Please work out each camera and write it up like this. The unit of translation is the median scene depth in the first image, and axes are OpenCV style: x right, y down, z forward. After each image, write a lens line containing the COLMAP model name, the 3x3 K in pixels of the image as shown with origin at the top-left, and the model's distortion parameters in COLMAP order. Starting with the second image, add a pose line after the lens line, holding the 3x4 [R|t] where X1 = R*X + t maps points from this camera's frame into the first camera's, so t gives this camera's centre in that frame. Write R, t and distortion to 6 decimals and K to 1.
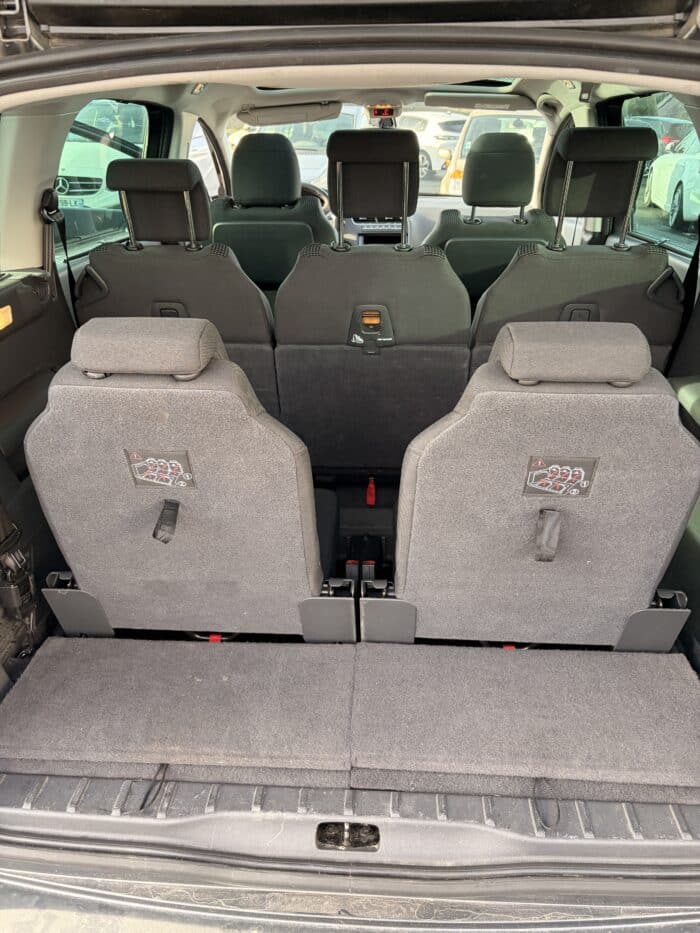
lens RADIAL K [[706.0, 0, 344.2], [0, 706.0, 464.1], [0, 0, 1]] dist [0.044057, -0.032339]
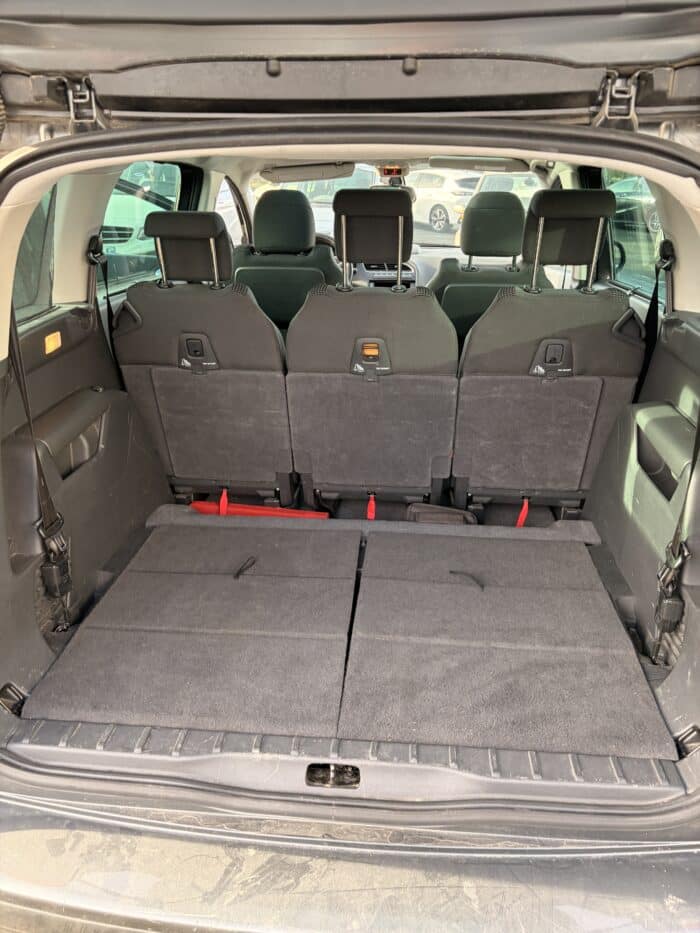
lens RADIAL K [[703.2, 0, 350.0], [0, 703.2, 466.5], [0, 0, 1]] dist [0.034308, -0.001630]
pose [[0.999721, 0.016597, -0.016821, 0.029270], [-0.017580, 0.998038, -0.060090, 0.054688], [0.015791, 0.060369, 0.998051, -0.129389]]
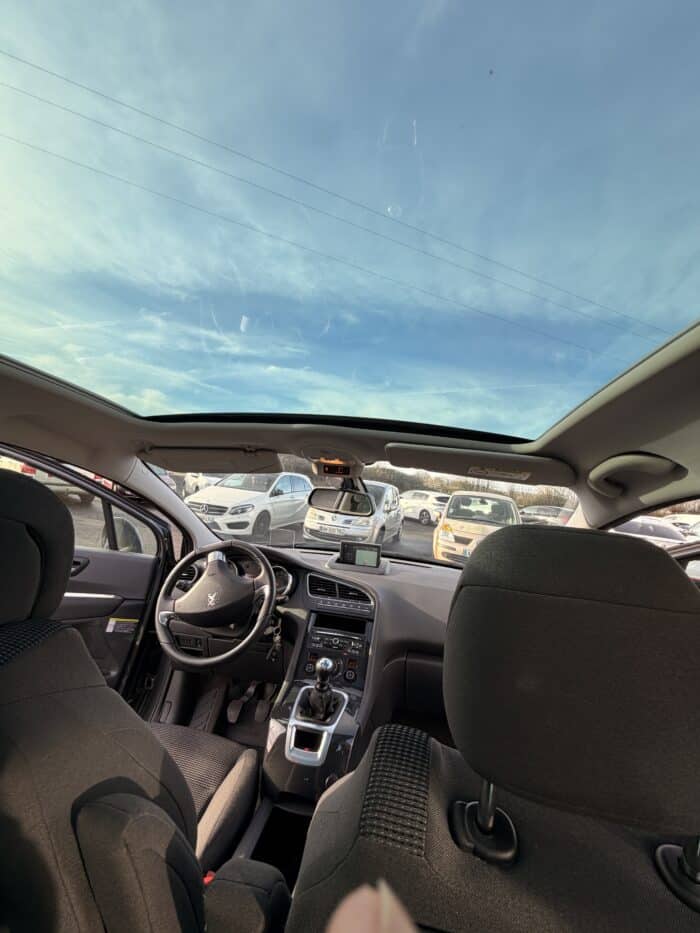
lens RADIAL K [[378.9, 0, 350.0], [0, 378.9, 466.5], [0, 0, 1]] dist [0.000273, 0.000002]
pose [[0.989954, 0.089054, -0.109819, 0.212957], [-0.131422, 0.866023, -0.482423, -0.605141], [0.052144, 0.492009, 0.869027, 1.282847]]
